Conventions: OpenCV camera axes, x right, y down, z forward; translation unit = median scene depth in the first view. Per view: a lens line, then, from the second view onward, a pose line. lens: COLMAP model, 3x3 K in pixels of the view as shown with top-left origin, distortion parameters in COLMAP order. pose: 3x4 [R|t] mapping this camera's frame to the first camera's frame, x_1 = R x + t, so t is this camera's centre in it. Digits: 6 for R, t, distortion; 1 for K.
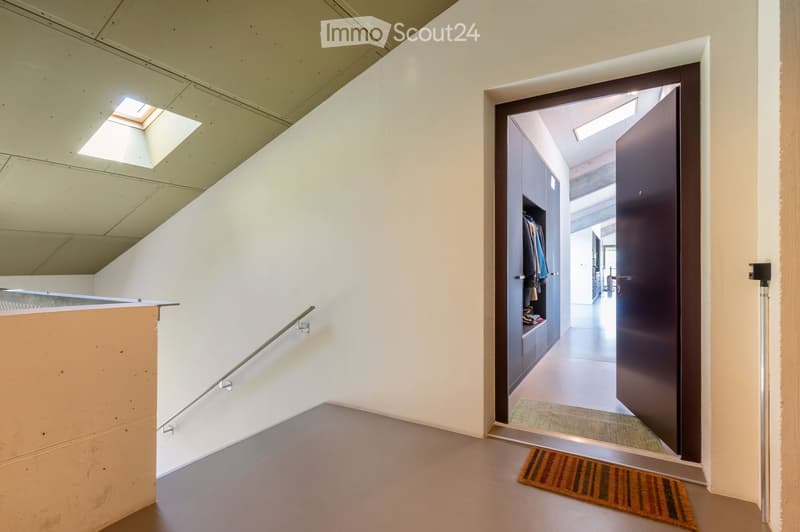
lens RADIAL K [[380.7, 0, 399.1], [0, 380.7, 269.1], [0, 0, 1]] dist [-0.001044, -0.000177]
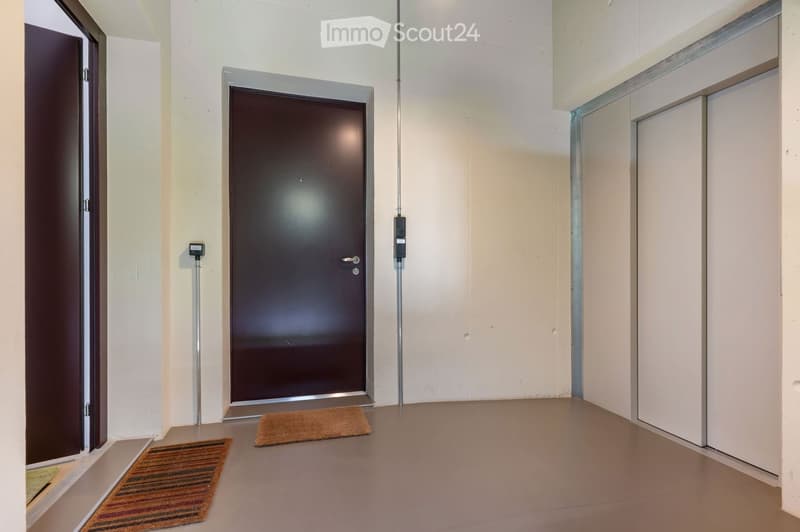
lens RADIAL K [[380.7, 0, 399.8], [0, 380.7, 267.3], [0, 0, 1]] dist [-0.001044, -0.000177]
pose [[-0.717136, -0.002861, 0.696927, -0.477719], [-0.008109, 0.999958, -0.004239, 0.062735], [-0.696886, -0.008691, -0.717129, 1.268240]]
